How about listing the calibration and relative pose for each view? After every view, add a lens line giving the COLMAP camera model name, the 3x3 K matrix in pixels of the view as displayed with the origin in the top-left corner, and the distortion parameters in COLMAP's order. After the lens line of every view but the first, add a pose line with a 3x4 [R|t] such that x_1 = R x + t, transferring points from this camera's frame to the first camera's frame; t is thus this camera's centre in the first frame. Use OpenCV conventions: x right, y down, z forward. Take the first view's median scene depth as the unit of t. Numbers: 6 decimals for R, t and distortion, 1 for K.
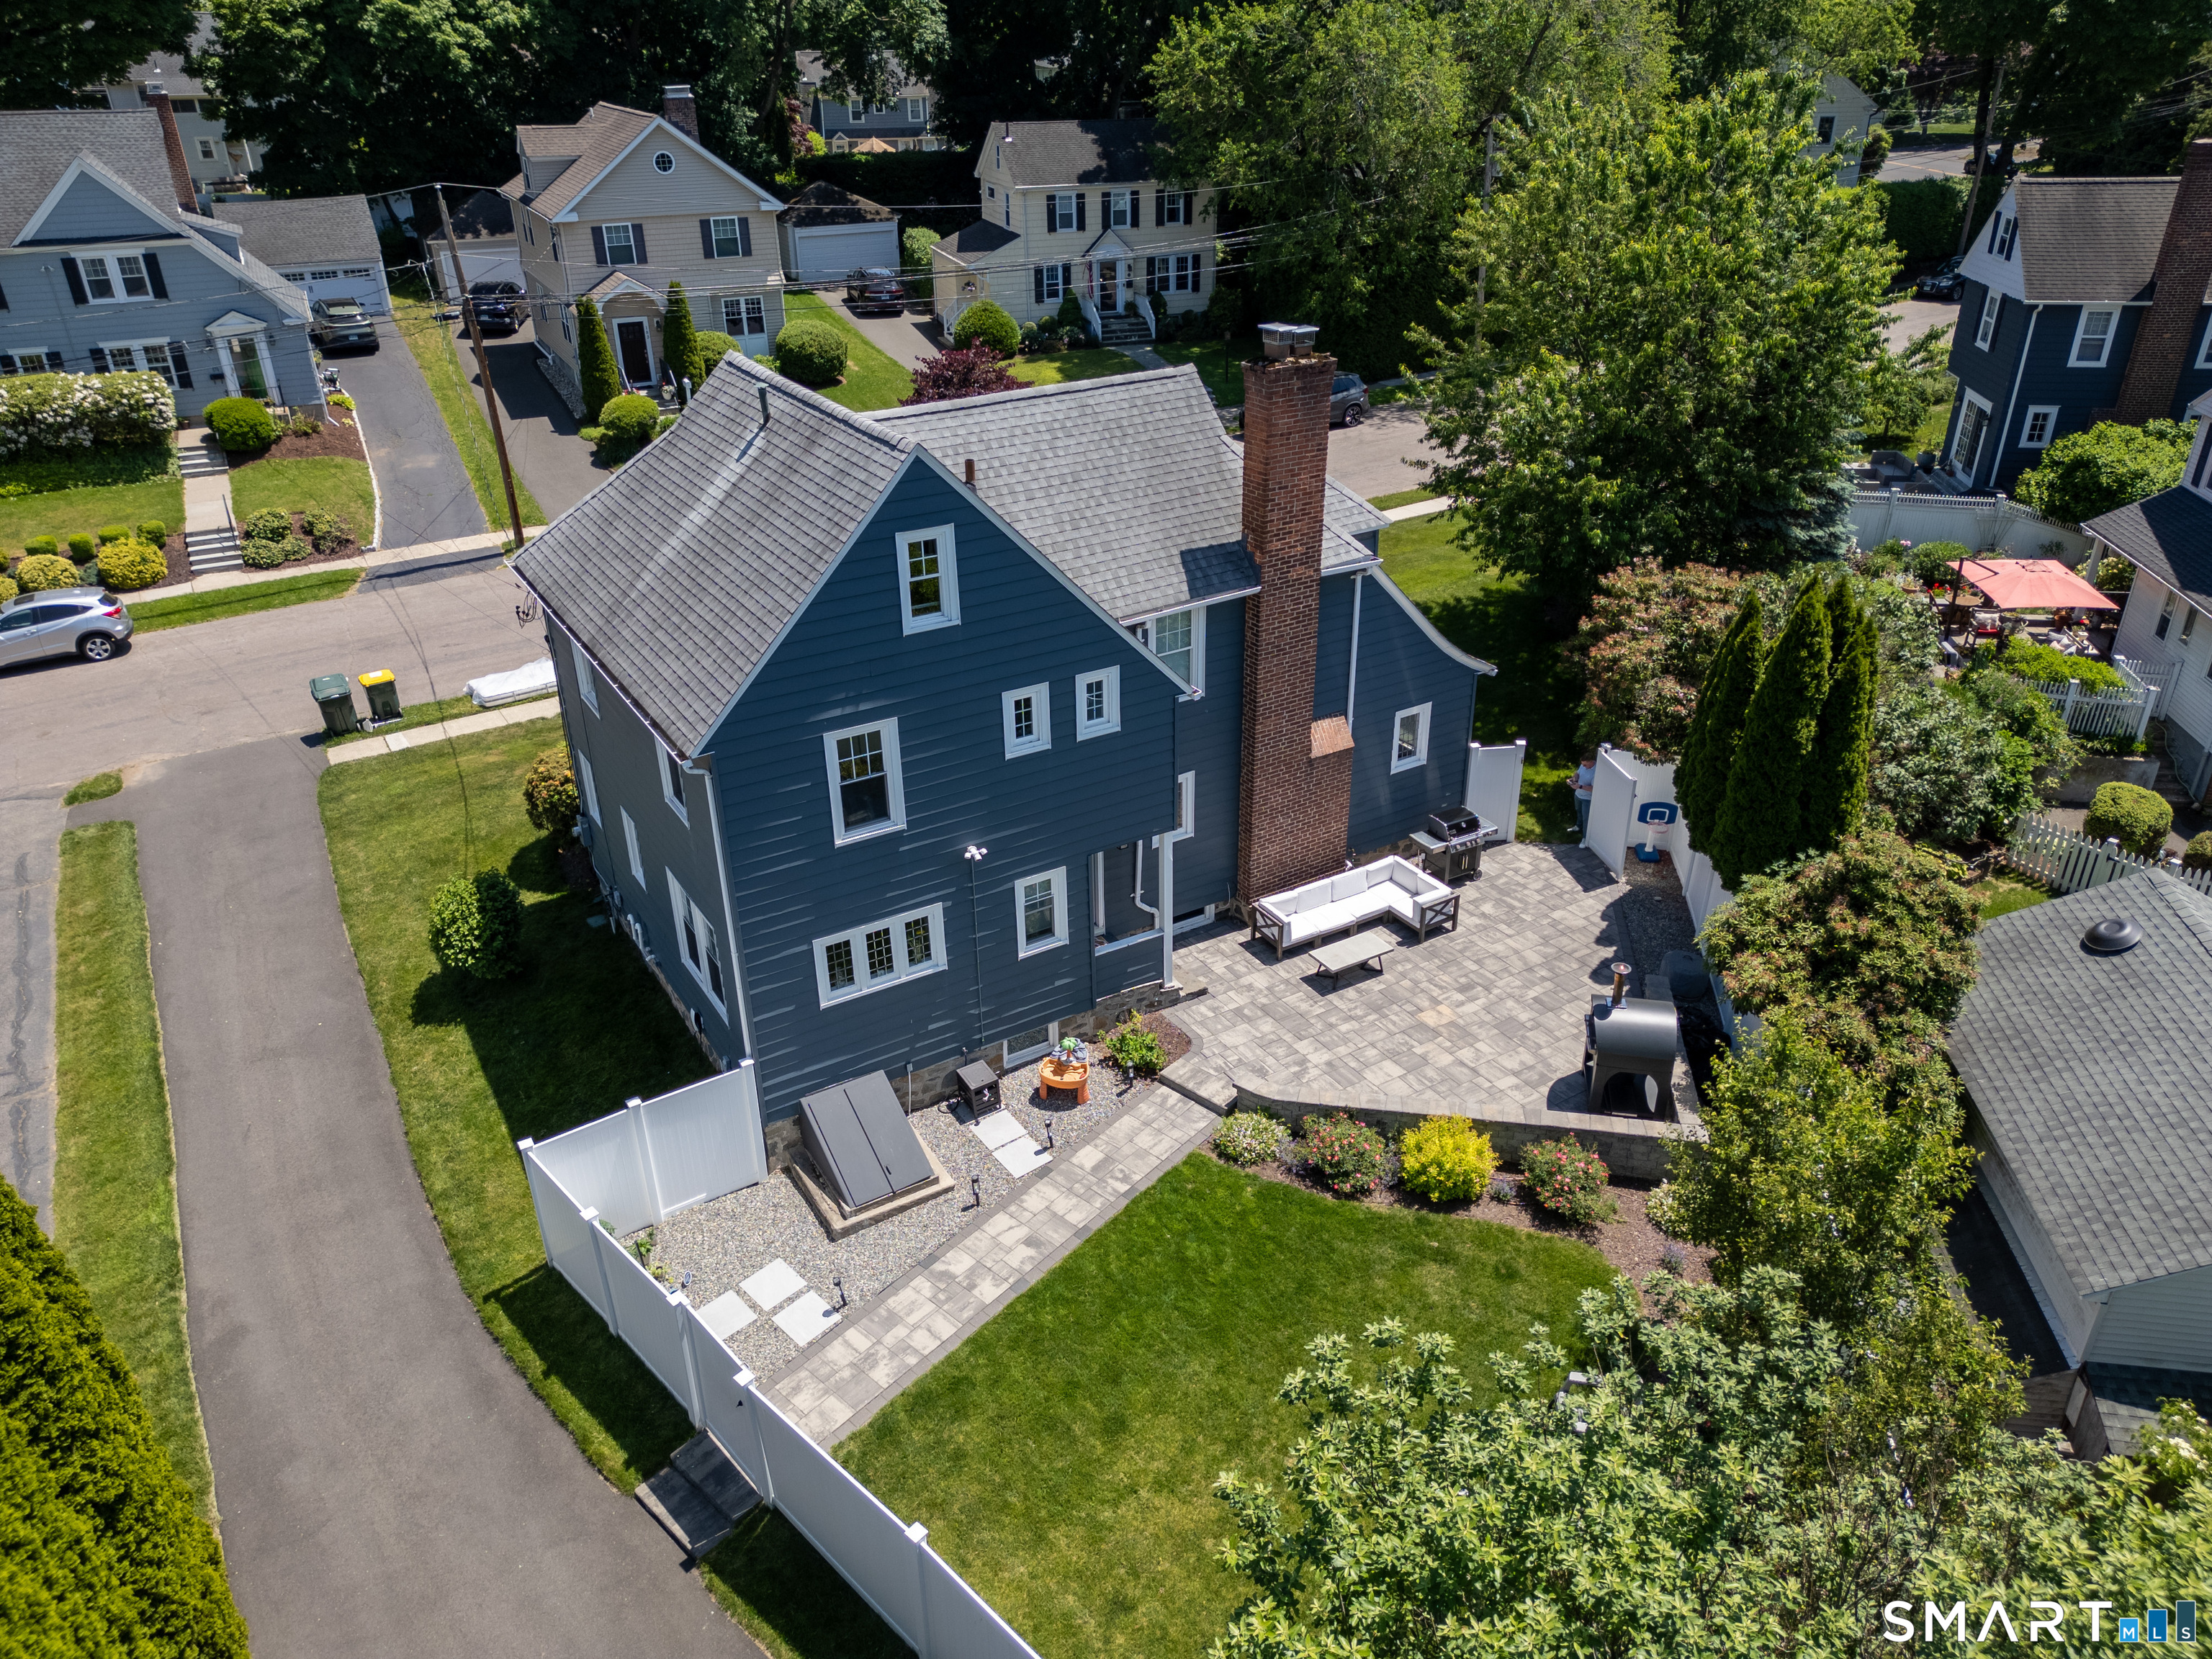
lens RADIAL K [[1593.2, 0, 1106.0], [0, 1593.2, 829.5], [0, 0, 1]] dist [0.080998, -0.160966]
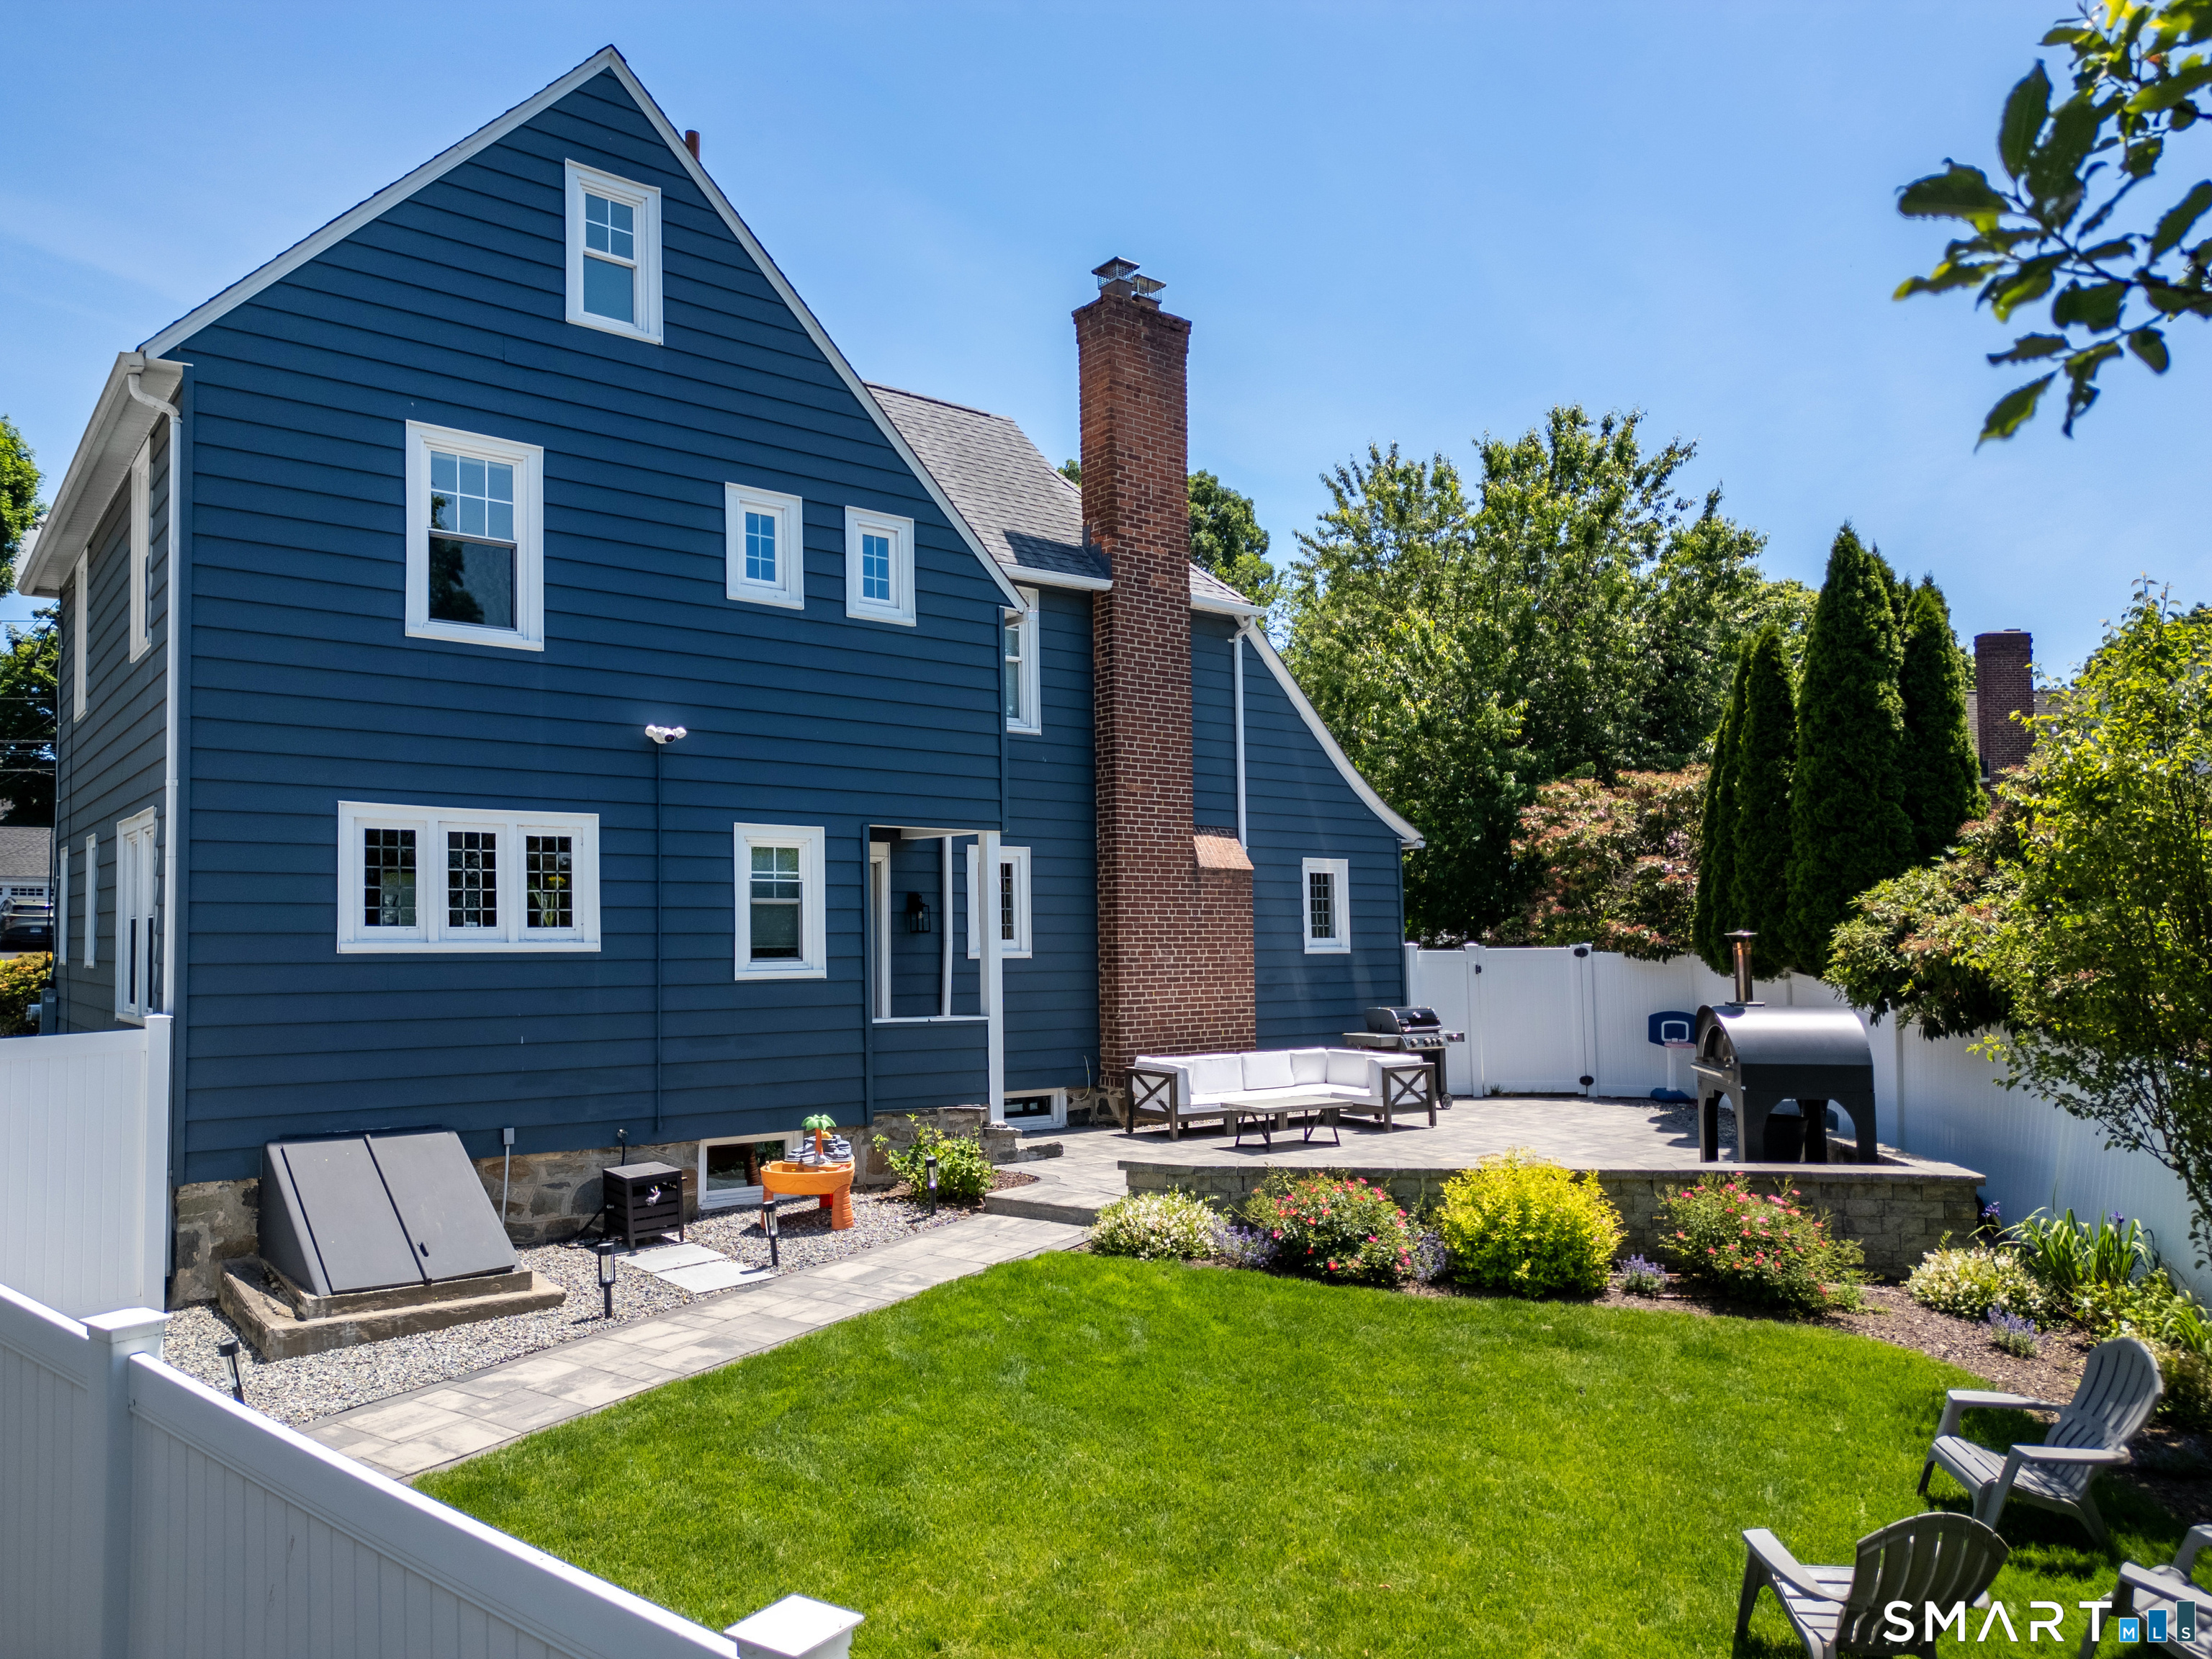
lens RADIAL K [[1593.2, 0, 1106.0], [0, 1593.2, 829.5], [0, 0, 1]] dist [0.080998, -0.160966]
pose [[0.993362, 0.003223, 0.114983, 0.012083], [0.056558, 0.856741, -0.512637, 0.360053], [-0.100163, 0.515737, 0.850872, 0.496636]]
